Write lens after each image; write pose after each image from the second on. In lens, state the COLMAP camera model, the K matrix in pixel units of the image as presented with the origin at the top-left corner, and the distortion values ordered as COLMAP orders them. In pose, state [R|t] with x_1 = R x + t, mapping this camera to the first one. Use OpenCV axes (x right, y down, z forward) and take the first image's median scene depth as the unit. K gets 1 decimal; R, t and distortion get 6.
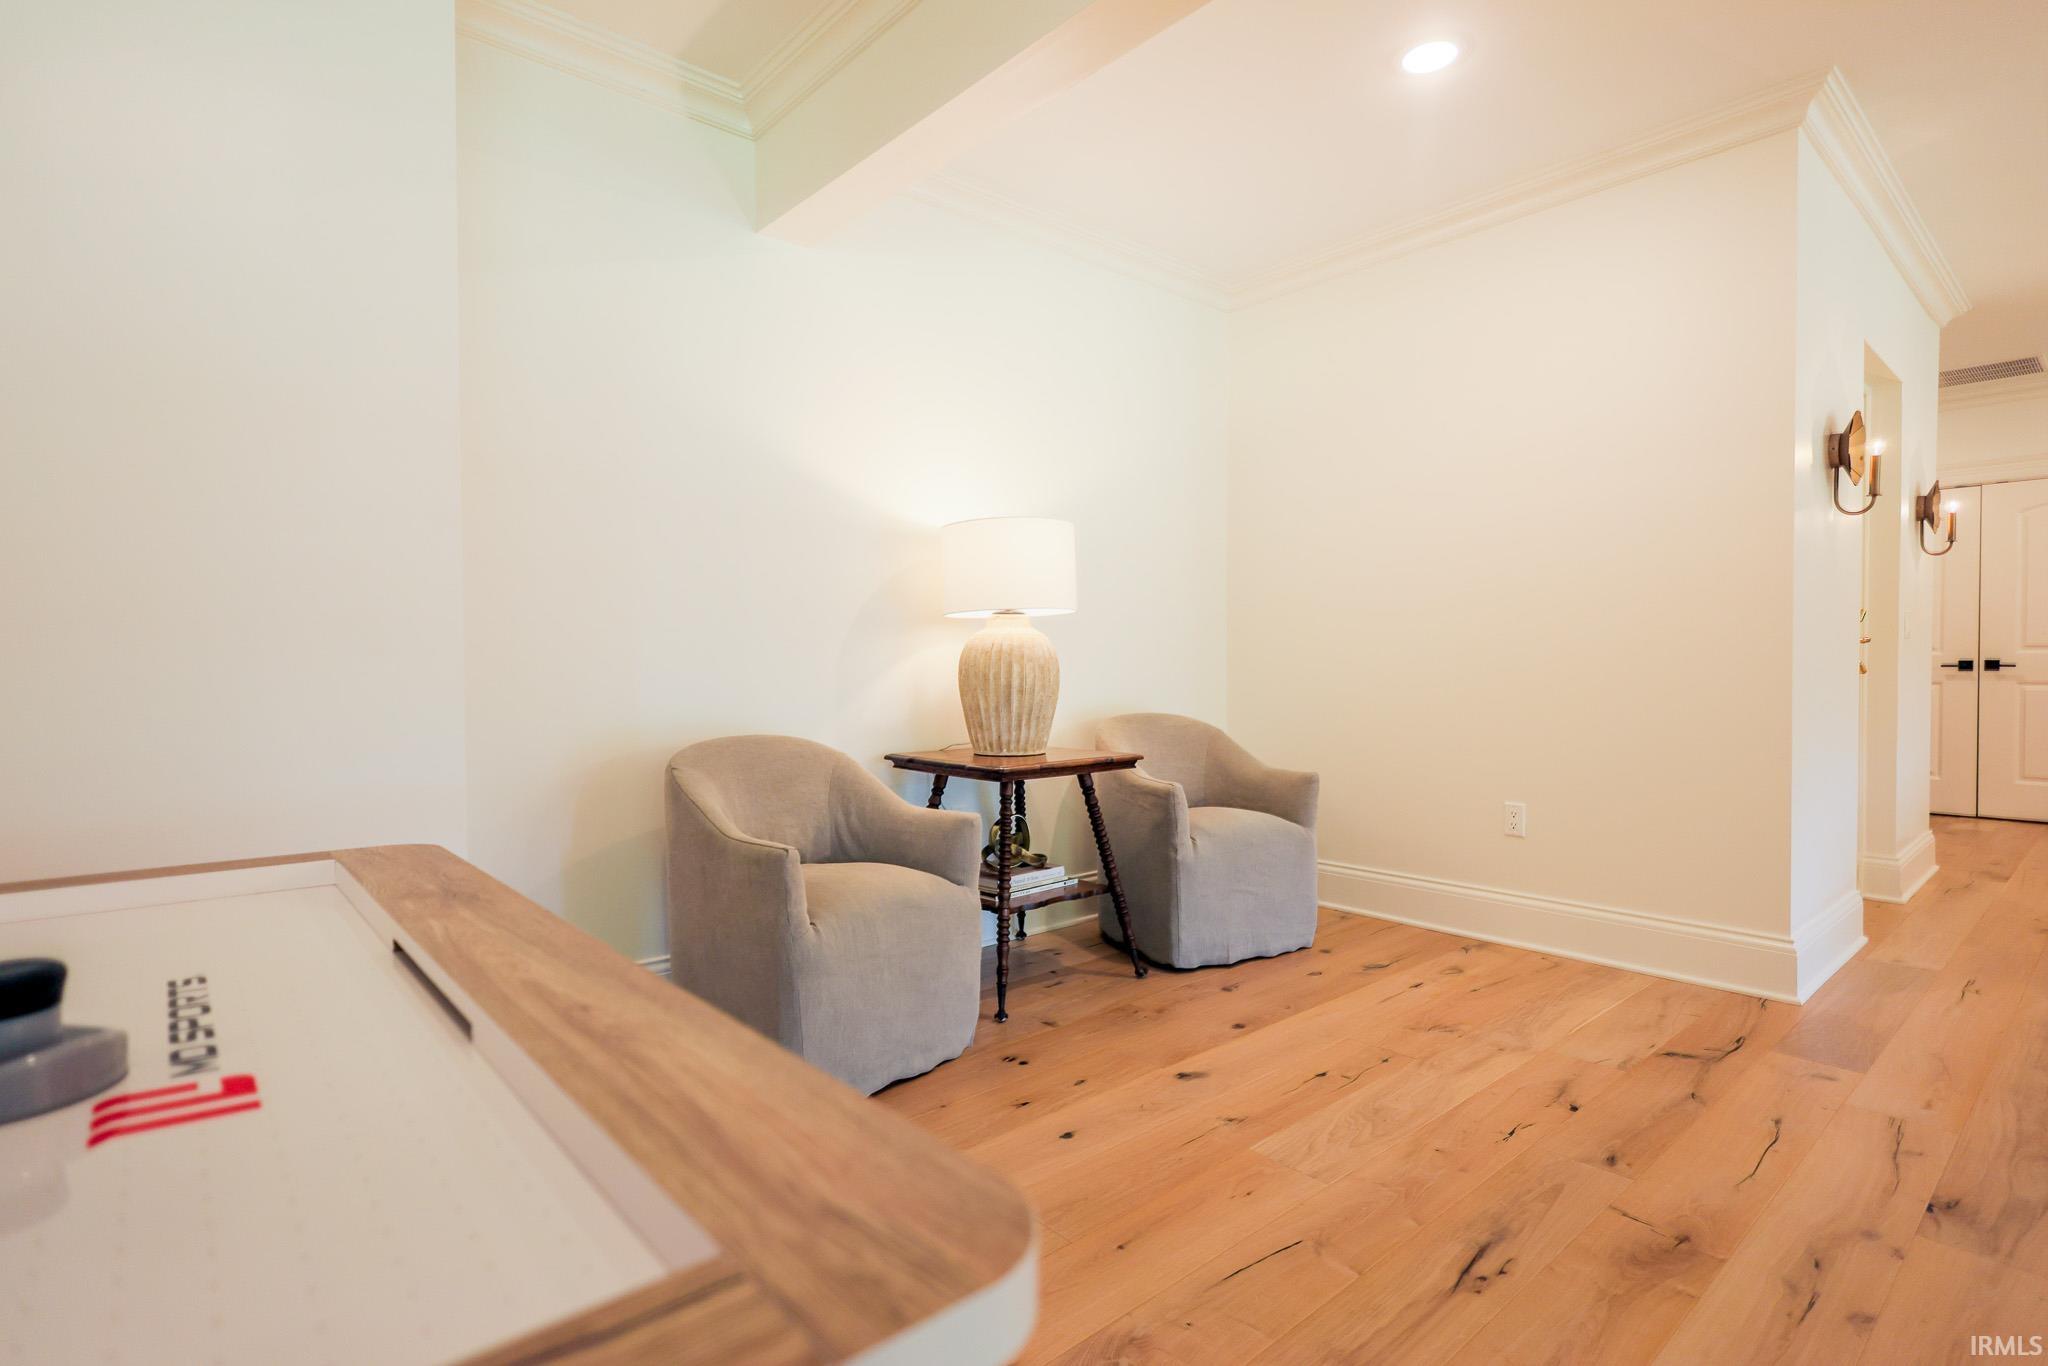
lens RADIAL K [[1001.2, 0, 1029.6], [0, 1001.2, 674.8], [0, 0, 1]] dist [0.006755, 0.000537]
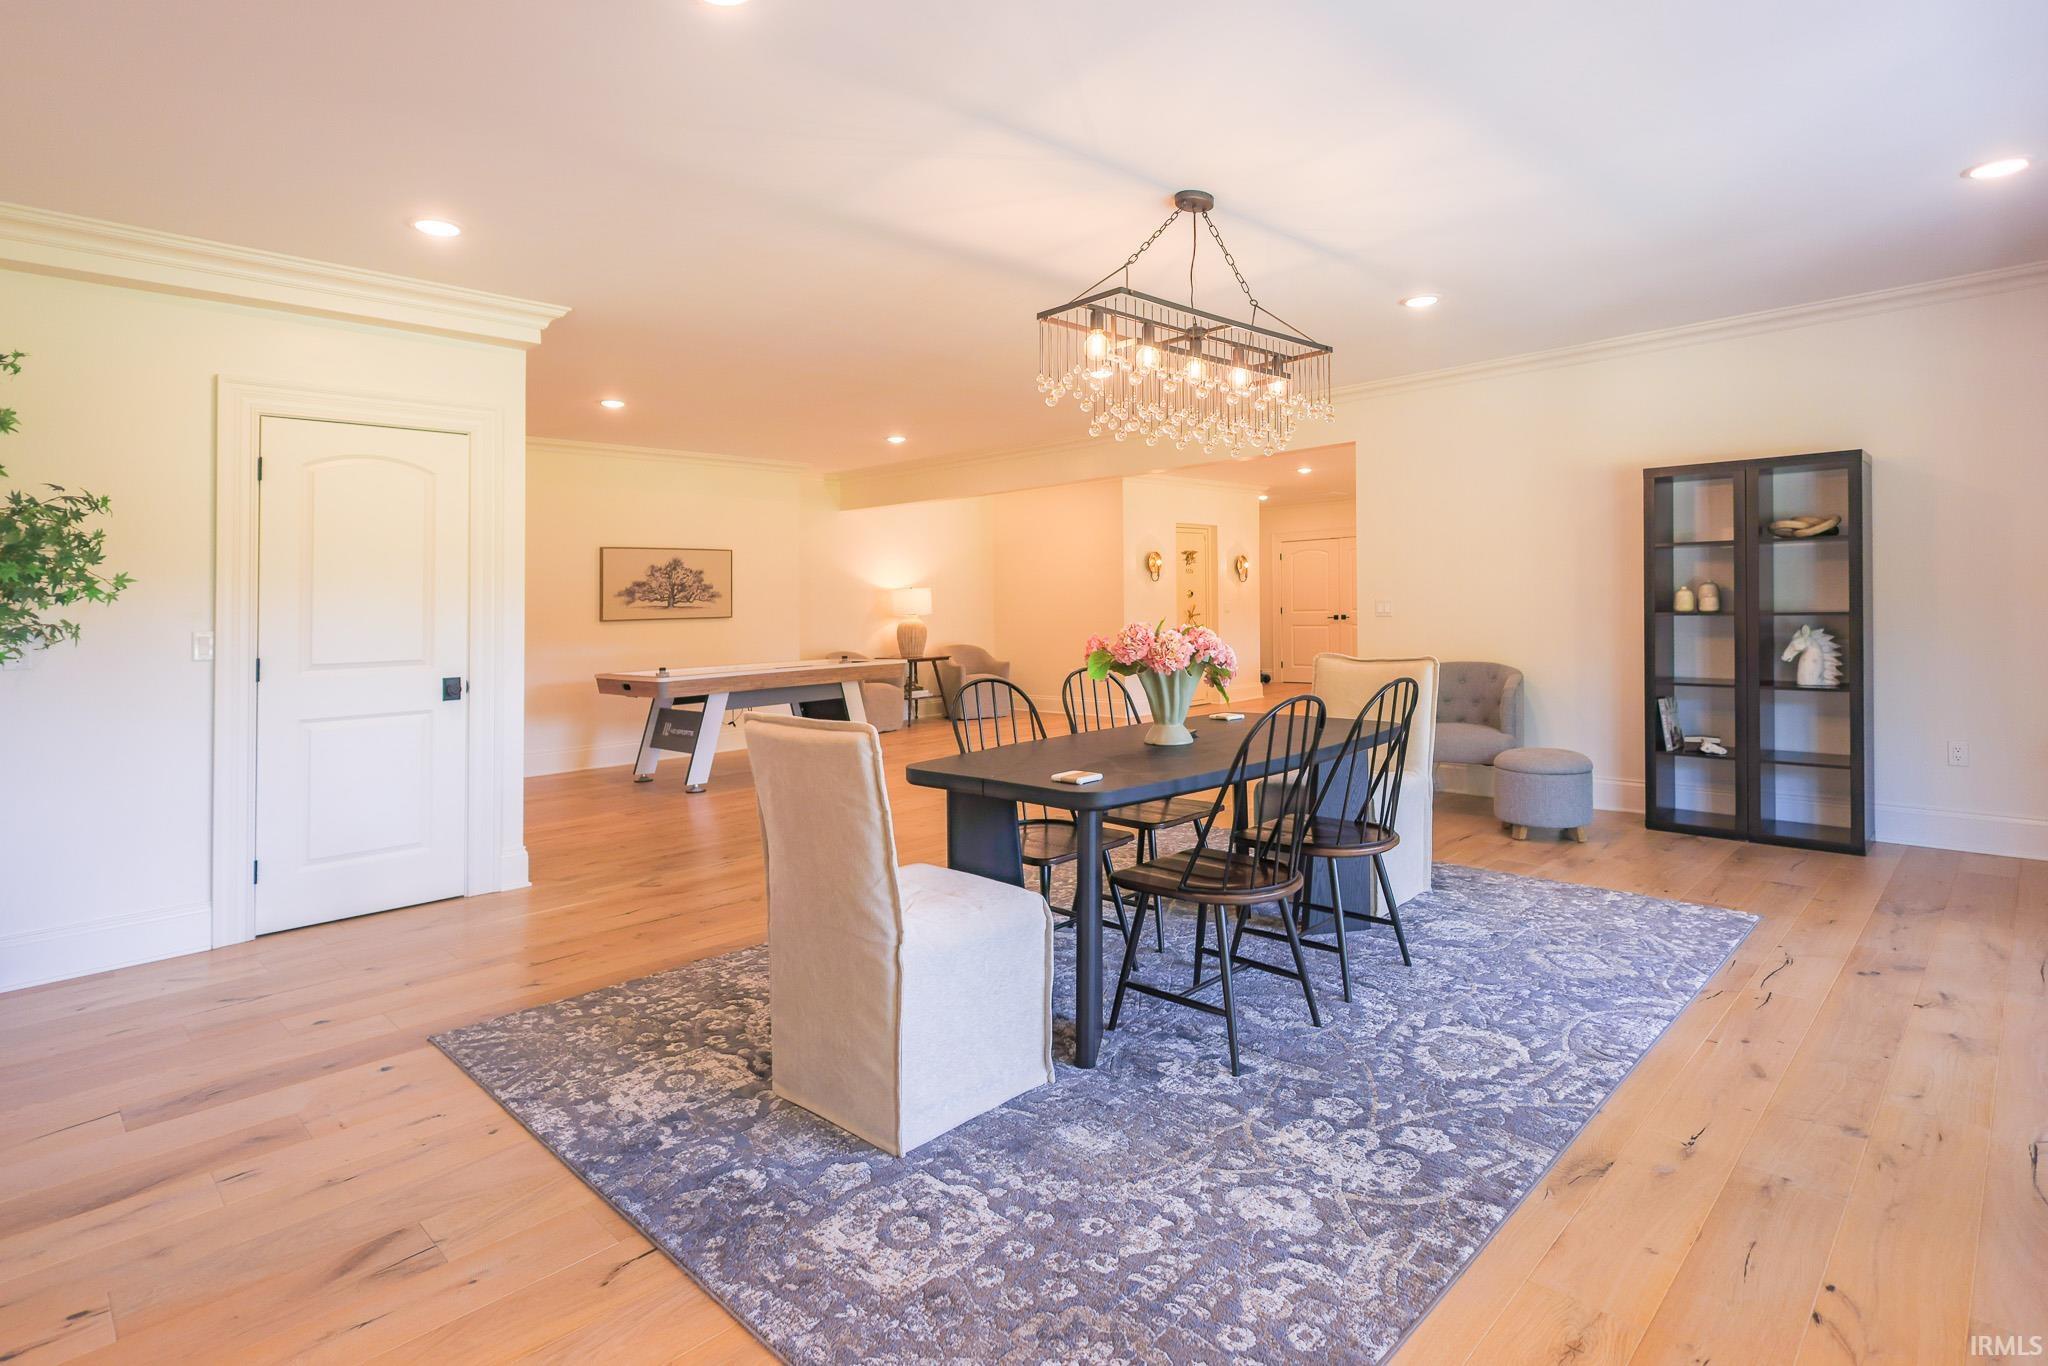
lens RADIAL K [[1001.2, 0, 1026.0], [0, 1001.2, 683.2], [0, 0, 1]] dist [0.006755, 0.000537]
pose [[0.994884, -0.003133, 0.100976, 0.021108], [-0.007036, 0.994943, 0.100196, -0.172052], [-0.100780, -0.100394, 0.989831, -2.444884]]
